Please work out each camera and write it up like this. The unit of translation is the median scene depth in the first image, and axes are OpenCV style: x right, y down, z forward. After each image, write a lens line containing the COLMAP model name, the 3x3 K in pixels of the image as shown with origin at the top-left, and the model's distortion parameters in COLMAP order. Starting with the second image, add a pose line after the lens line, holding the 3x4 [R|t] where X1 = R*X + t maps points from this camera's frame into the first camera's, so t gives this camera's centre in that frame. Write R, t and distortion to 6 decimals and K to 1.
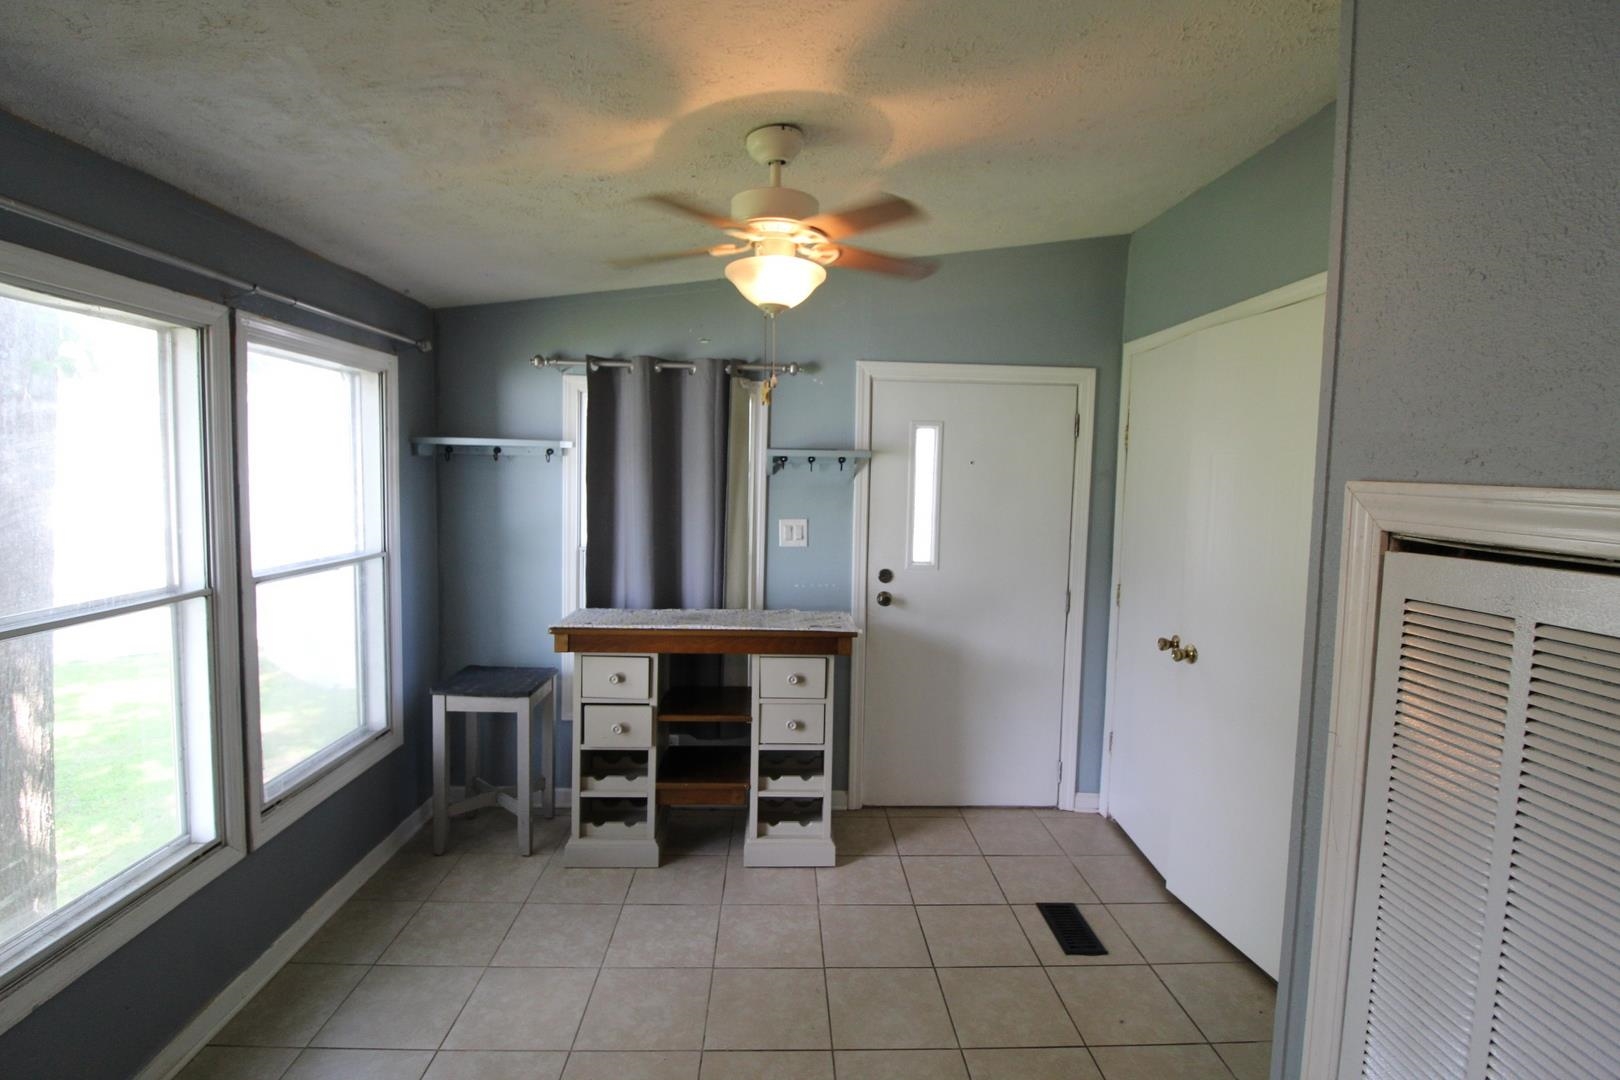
lens RADIAL K [[753.2, 0, 811.2], [0, 753.2, 536.3], [0, 0, 1]] dist [0.001405, 0.000036]
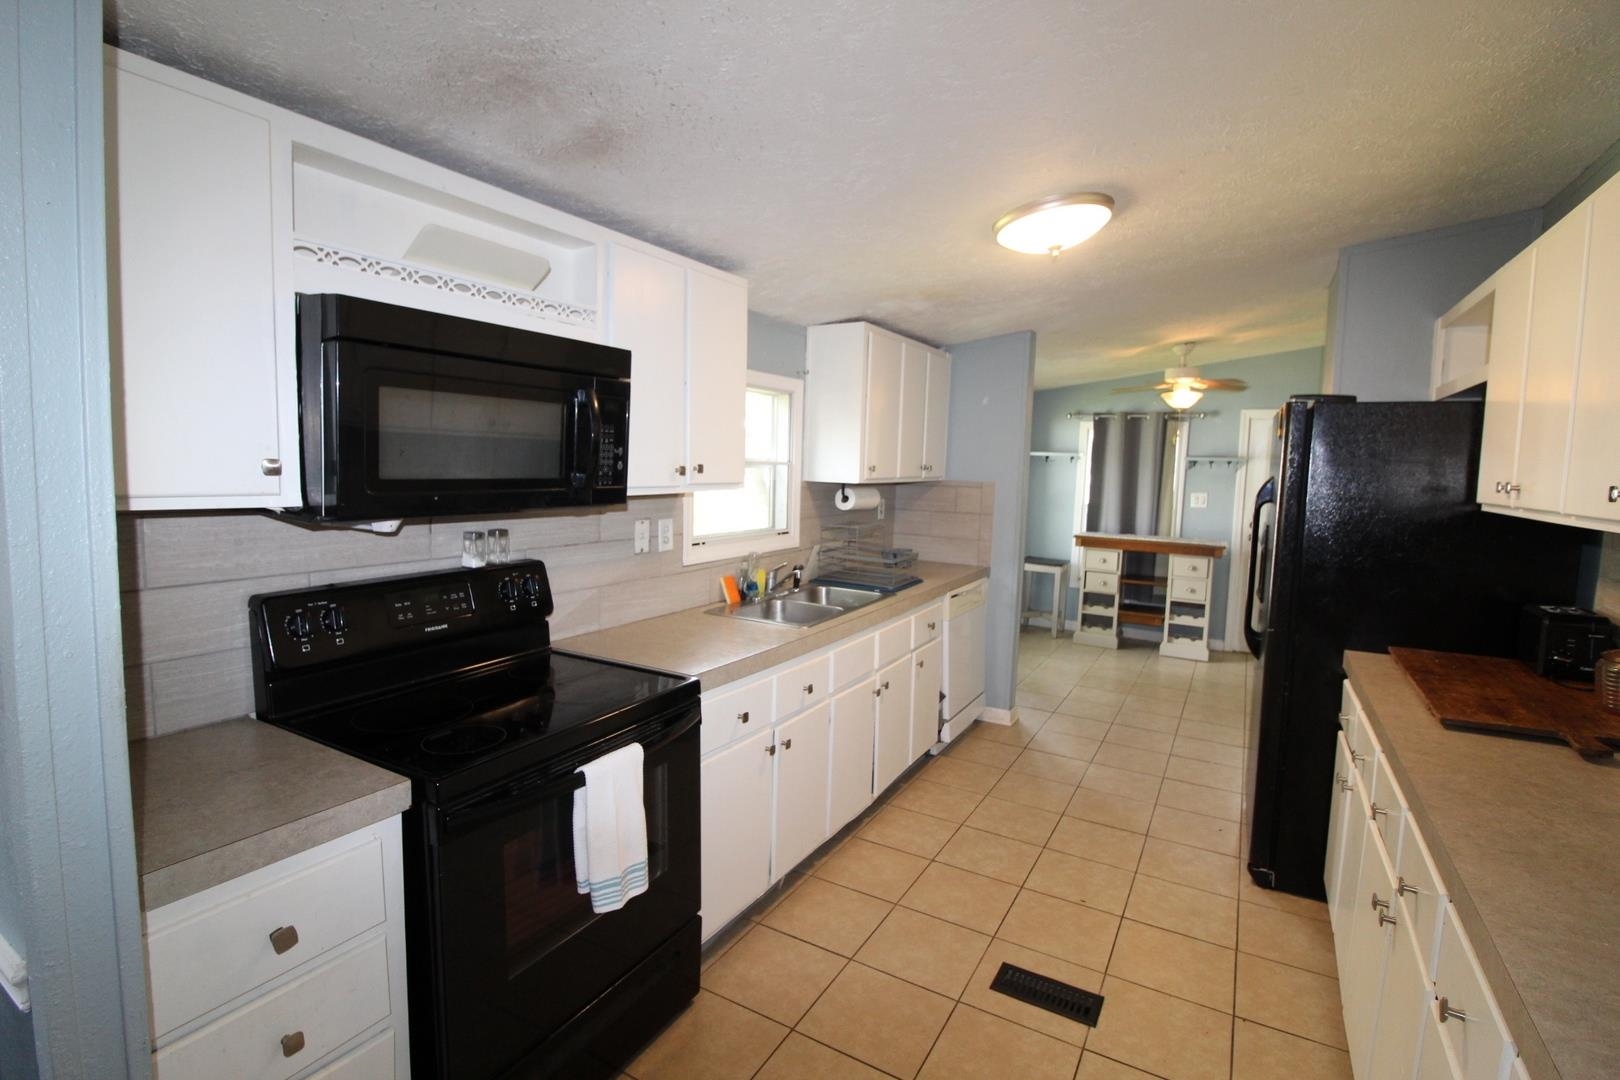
lens RADIAL K [[723.2, 0, 847.3], [0, 723.2, 535.2], [0, 0, 1]] dist [0.001505, 0.000026]
pose [[0.860463, 0.052632, -0.506788, 0.164224], [-0.055792, 0.998402, 0.008960, 0.133091], [0.506450, 0.020565, 0.862024, -1.176009]]
